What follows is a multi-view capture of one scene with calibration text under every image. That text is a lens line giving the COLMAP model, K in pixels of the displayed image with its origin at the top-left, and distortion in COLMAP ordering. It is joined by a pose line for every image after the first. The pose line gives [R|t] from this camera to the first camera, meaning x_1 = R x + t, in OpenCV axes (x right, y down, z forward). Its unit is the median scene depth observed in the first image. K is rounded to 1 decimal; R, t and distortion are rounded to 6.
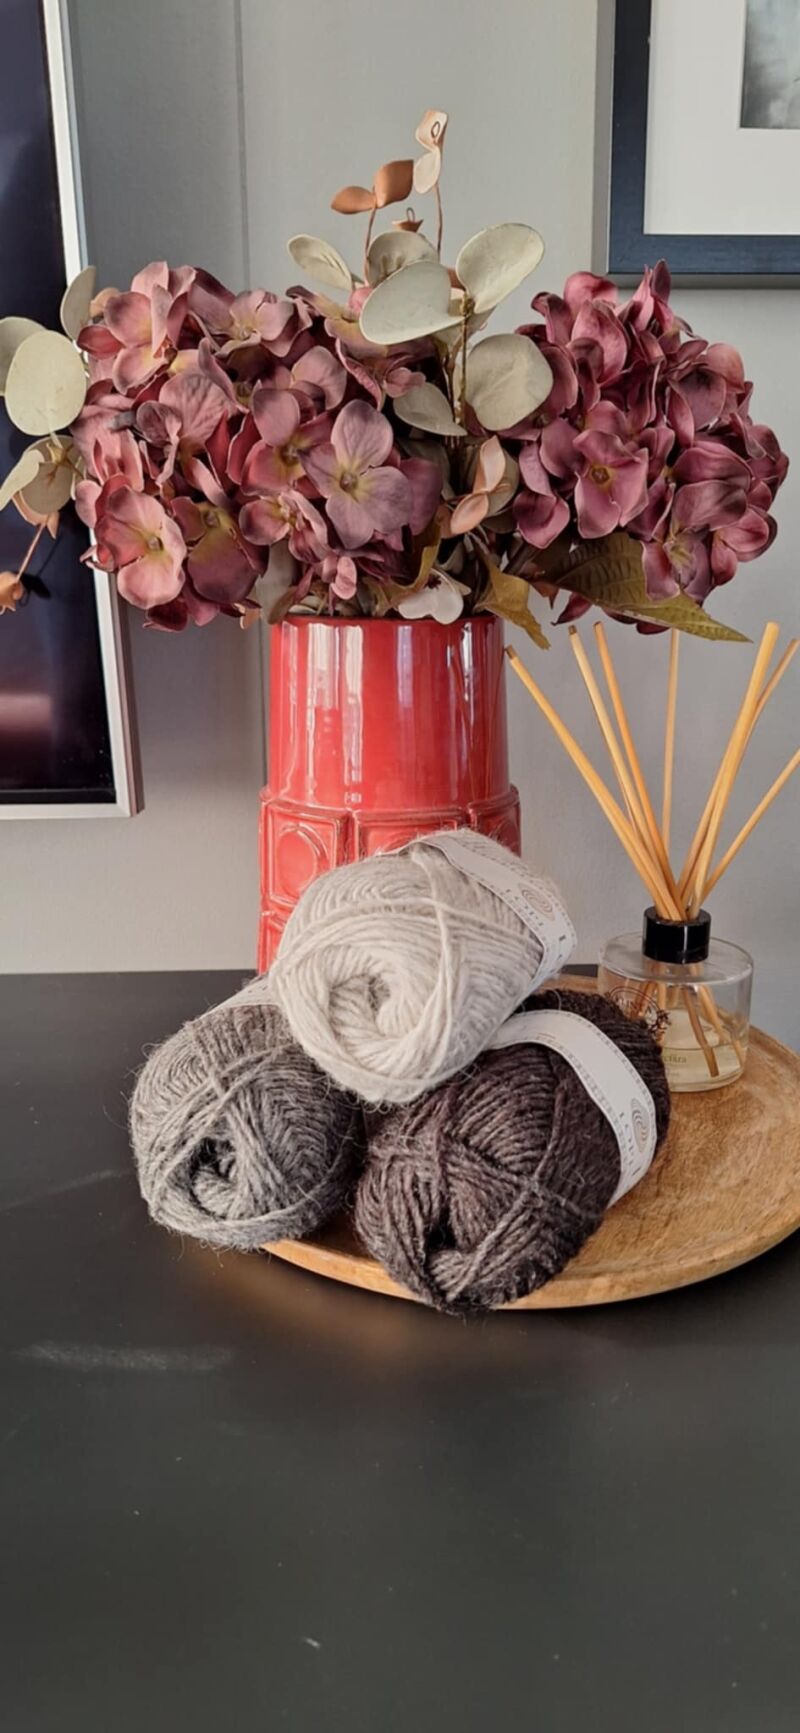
lens RADIAL K [[1118.9, 0, 418.7], [0, 1118.9, 872.1], [0, 0, 1]] dist [-0.000676, -0.003604]
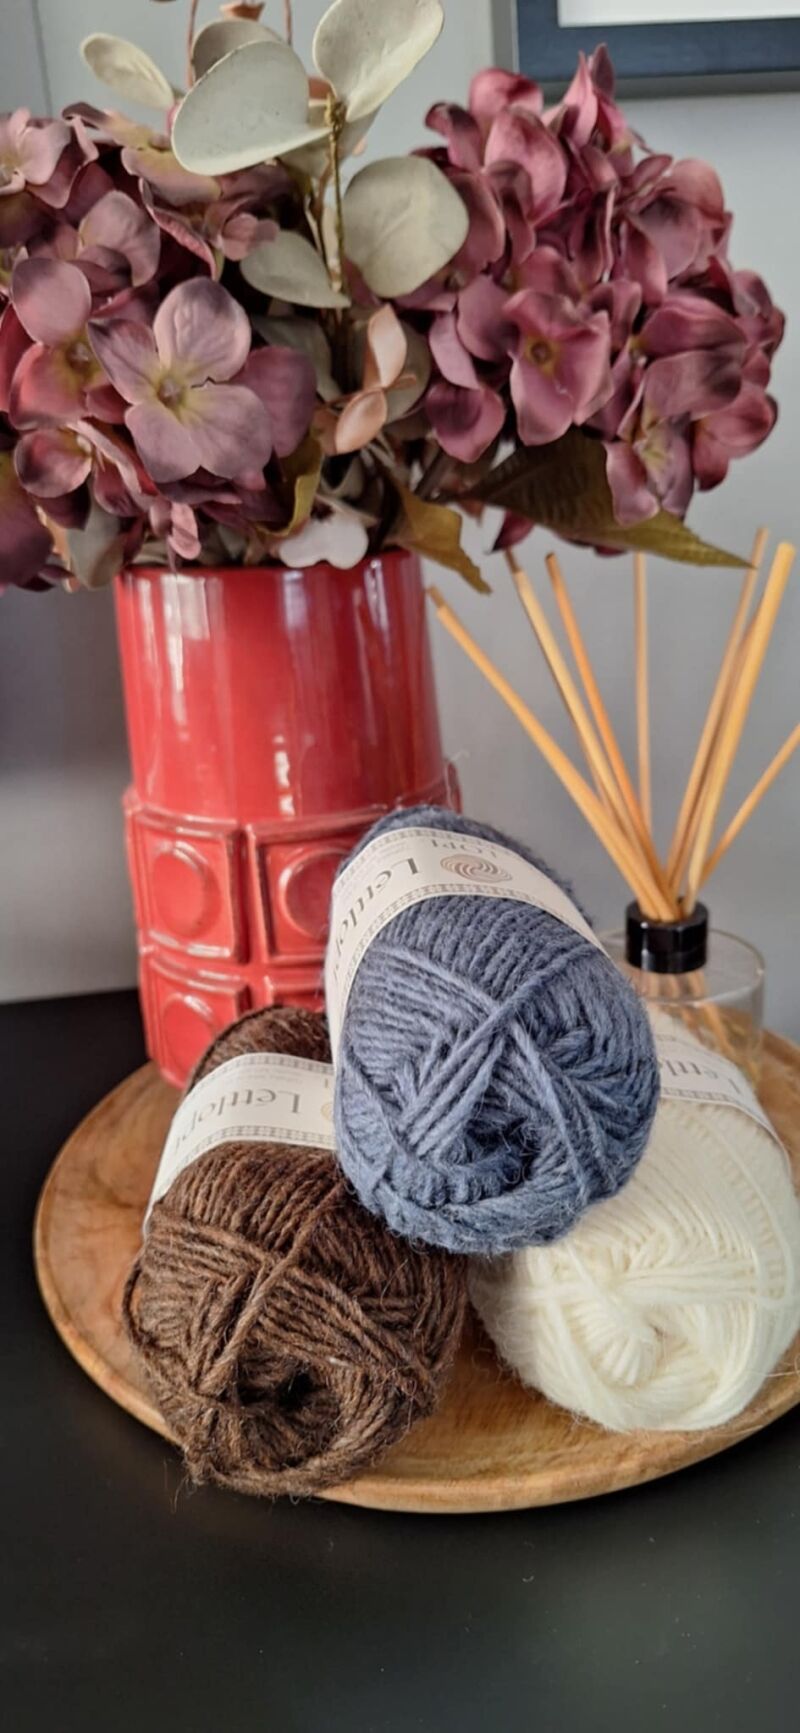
lens RADIAL K [[1168.3, 0, 405.2], [0, 1168.3, 863.4], [0, 0, 1]] dist [-0.029407, -0.001366]
pose [[0.995528, -0.082917, 0.045259, 0.014073], [0.079075, 0.993577, 0.080942, -0.095788], [-0.051680, -0.077001, 0.995691, 0.235421]]
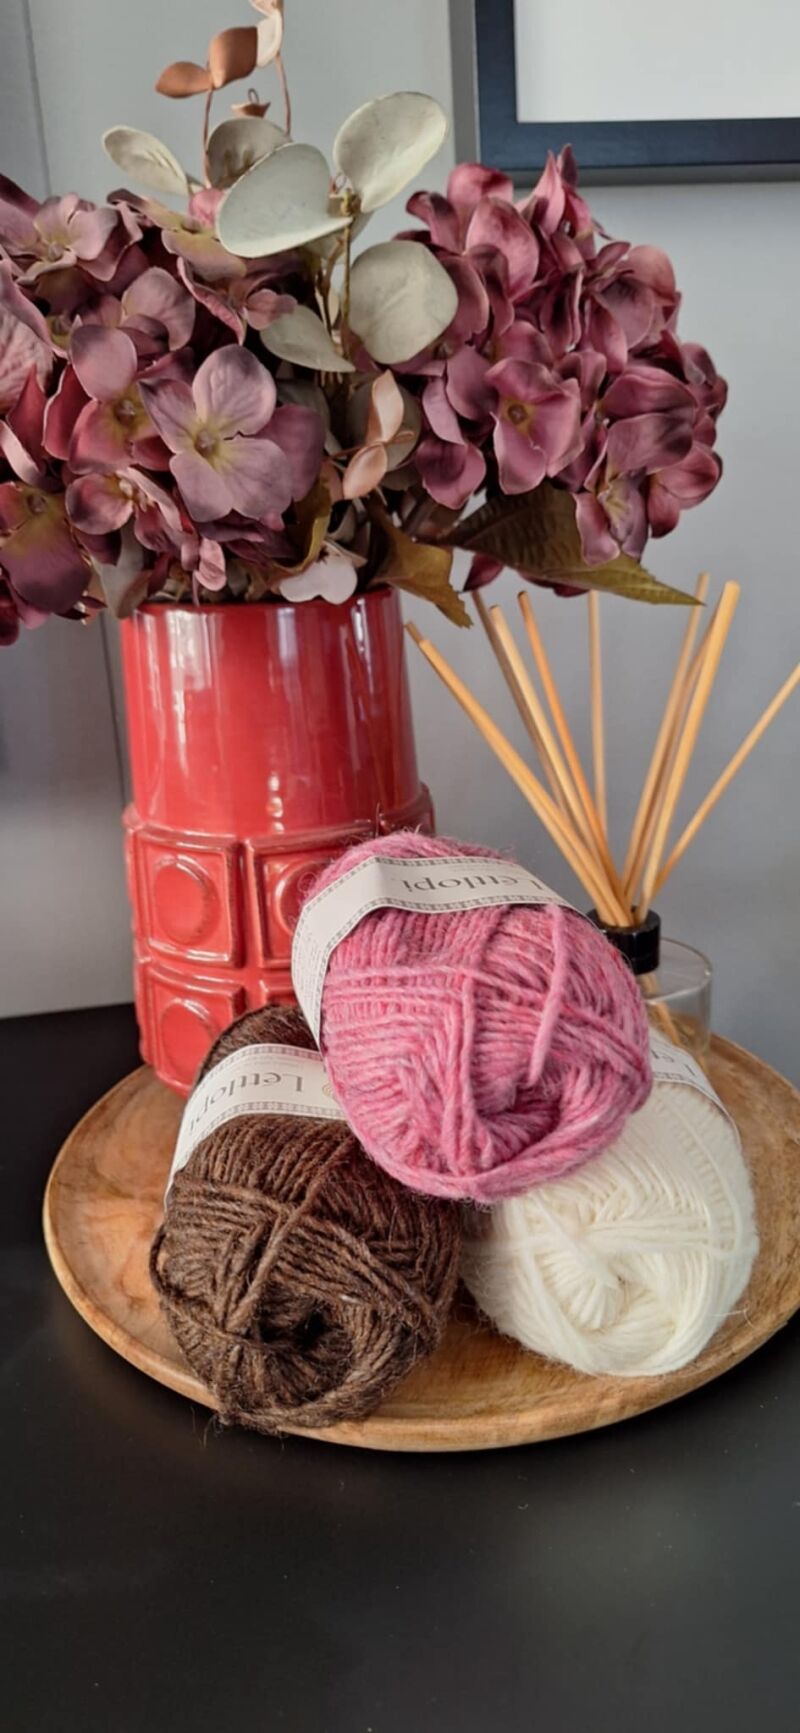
lens RADIAL K [[1149.7, 0, 393.6], [0, 1149.7, 867.4], [0, 0, 1]] dist [-0.000302, -0.031938]
pose [[0.991977, -0.085188, 0.093404, -0.033286], [0.080936, 0.995543, 0.048406, -0.073968], [-0.097111, -0.040458, 0.994451, 0.164029]]
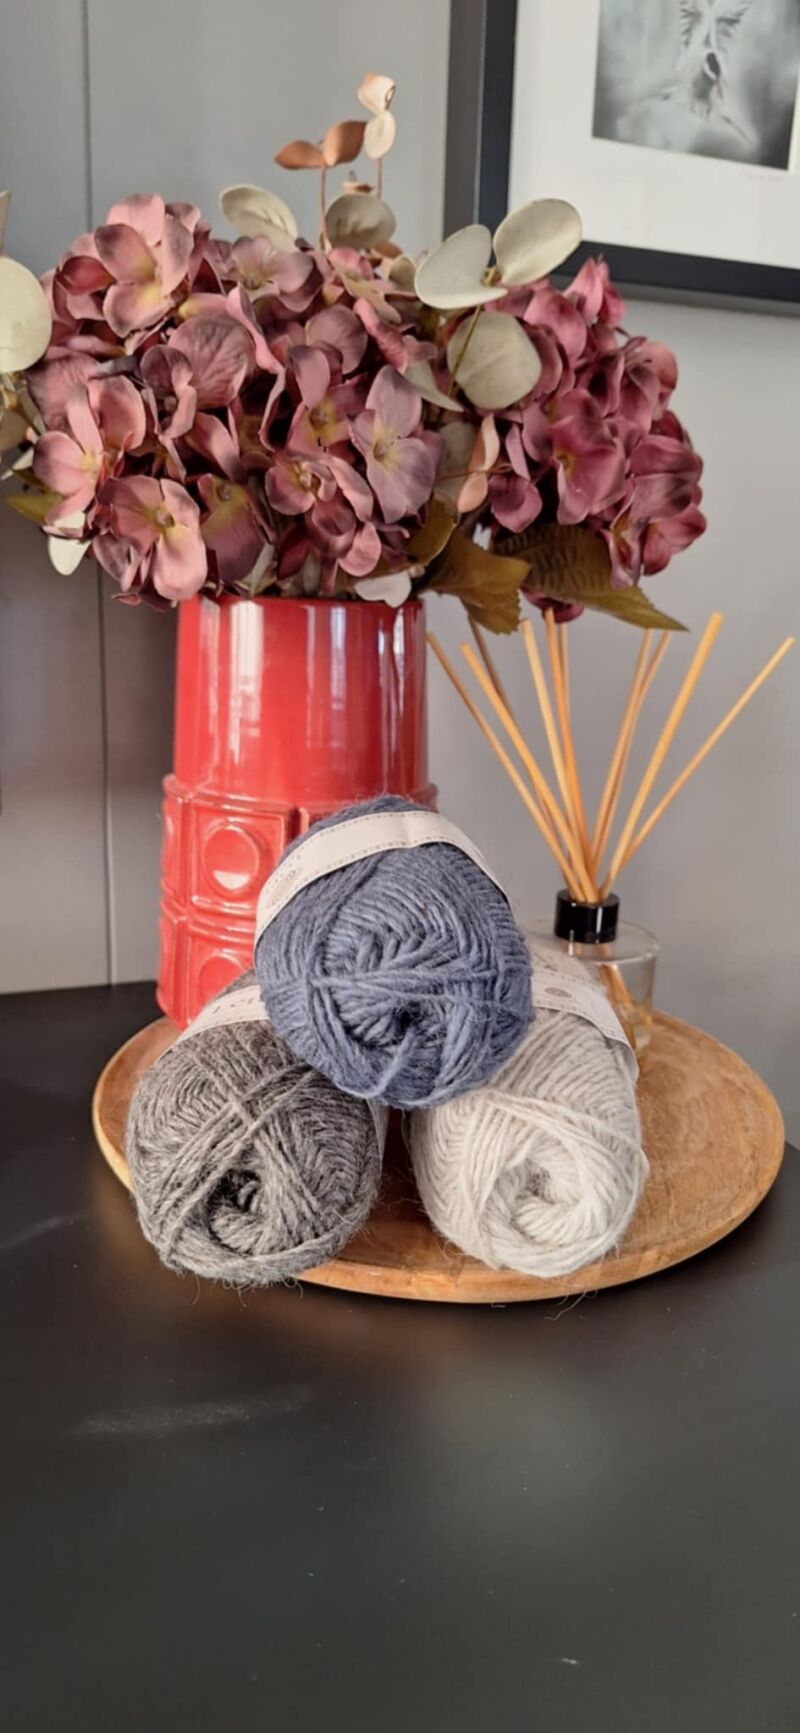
lens RADIAL K [[1124.6, 0, 395.2], [0, 1124.6, 856.5], [0, 0, 1]] dist [0.001214, -0.000167]
pose [[0.956451, -0.038397, 0.289356, -0.293201], [0.041176, 0.999146, -0.003518, -0.001578], [-0.288973, 0.015279, 0.957215, 0.077810]]
